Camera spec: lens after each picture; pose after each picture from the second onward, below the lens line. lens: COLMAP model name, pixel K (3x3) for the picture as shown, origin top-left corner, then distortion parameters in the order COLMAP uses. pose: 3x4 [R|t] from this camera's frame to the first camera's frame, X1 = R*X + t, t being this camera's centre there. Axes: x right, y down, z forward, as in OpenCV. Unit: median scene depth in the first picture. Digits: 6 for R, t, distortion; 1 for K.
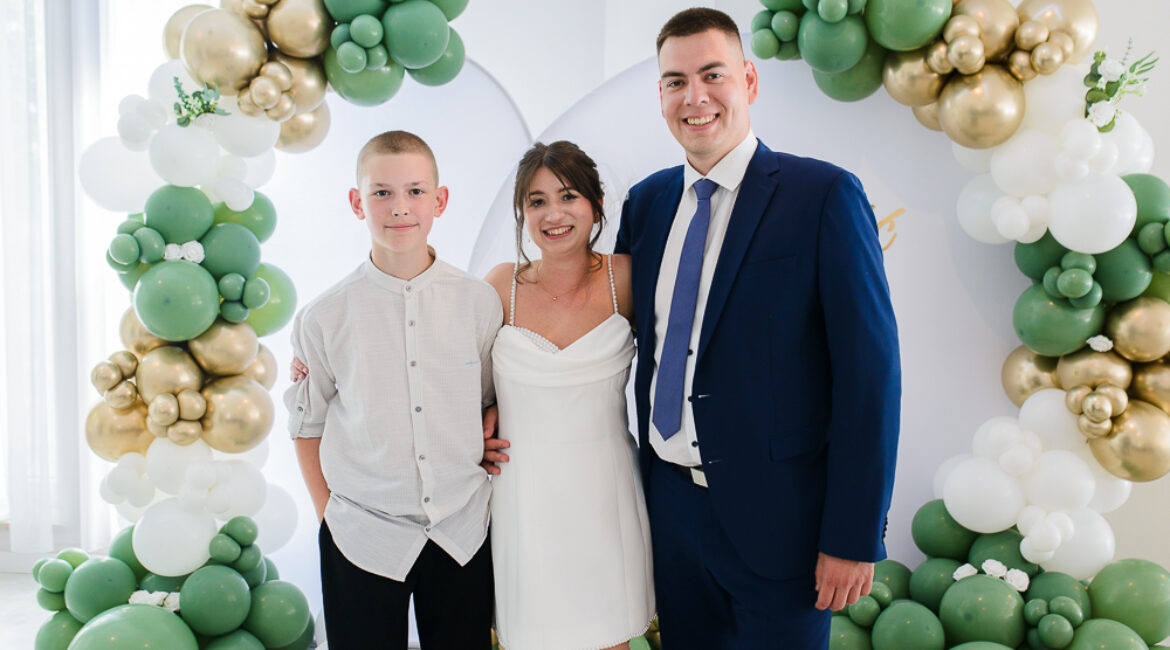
lens RADIAL K [[1142.2, 0, 582.4], [0, 1142.2, 328.1], [0, 0, 1]] dist [-0.018009, 0.032800]
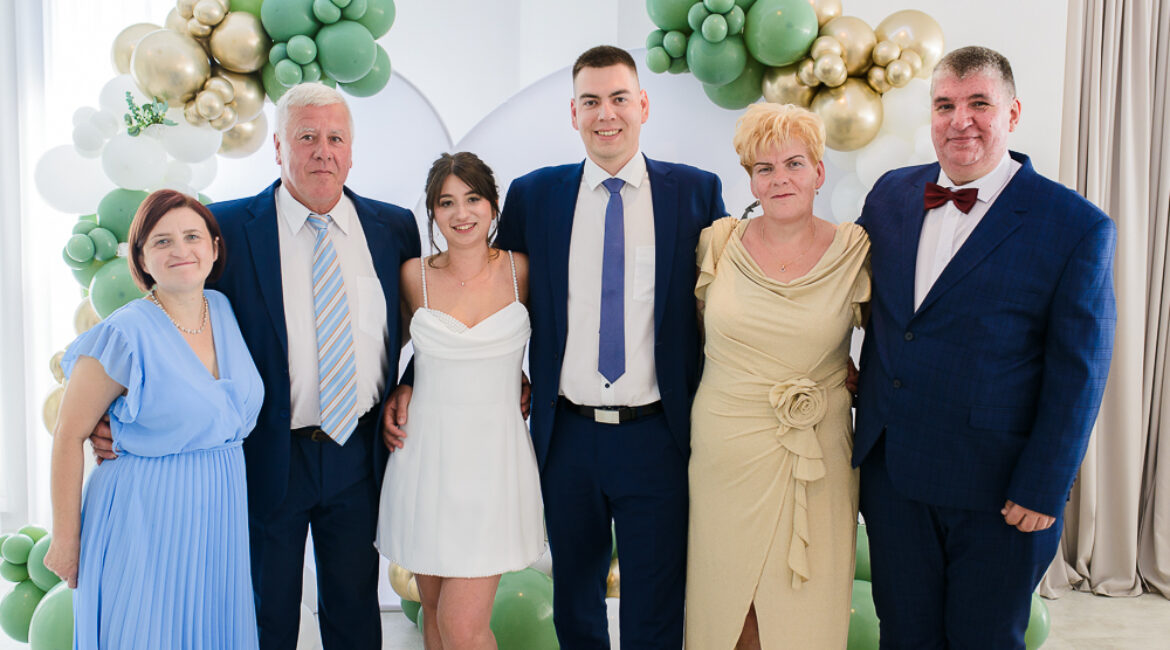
lens RADIAL K [[1215.7, 0, 595.2], [0, 1215.7, 317.6], [0, 0, 1]] dist [-0.008644, 0.015008]
pose [[0.997566, -0.016064, 0.067851, 0.011618], [0.016571, 0.999839, -0.006914, 0.014073], [-0.067729, 0.008021, 0.997672, -0.197990]]
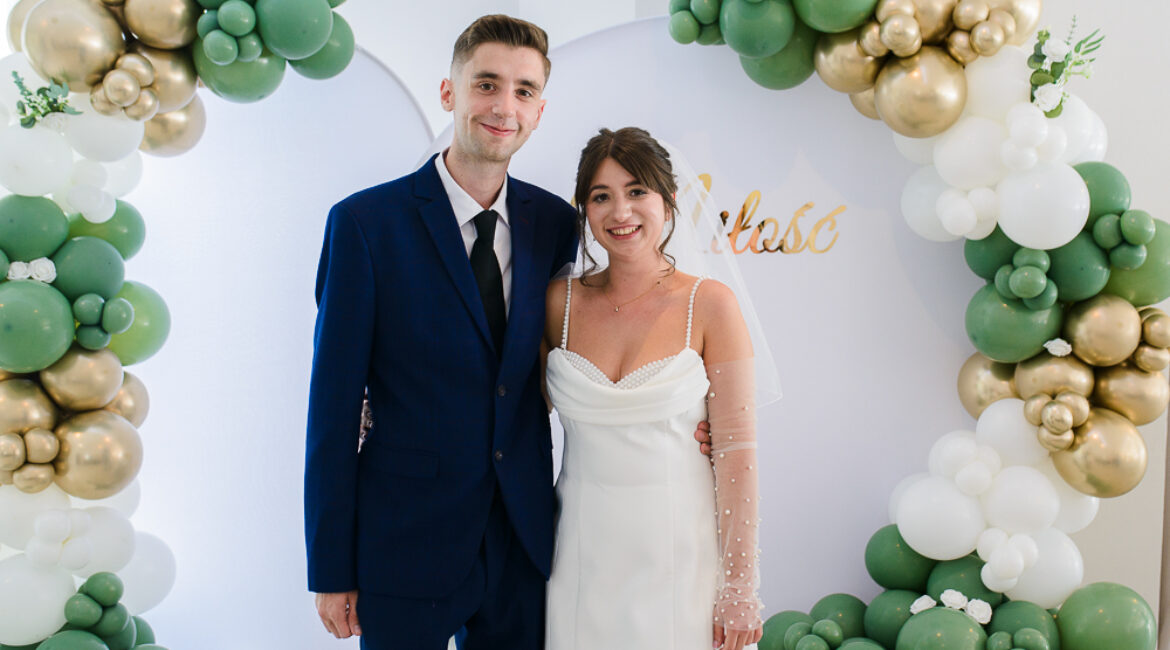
lens RADIAL K [[1215.0, 0, 624.9], [0, 1215.0, 298.4], [0, 0, 1]] dist [-0.016260, 0.027422]
pose [[0.997956, -0.024260, 0.059124, 0.050488], [0.026467, 0.998971, -0.036830, 0.000857], [-0.058169, 0.038319, 0.997571, 0.047091]]
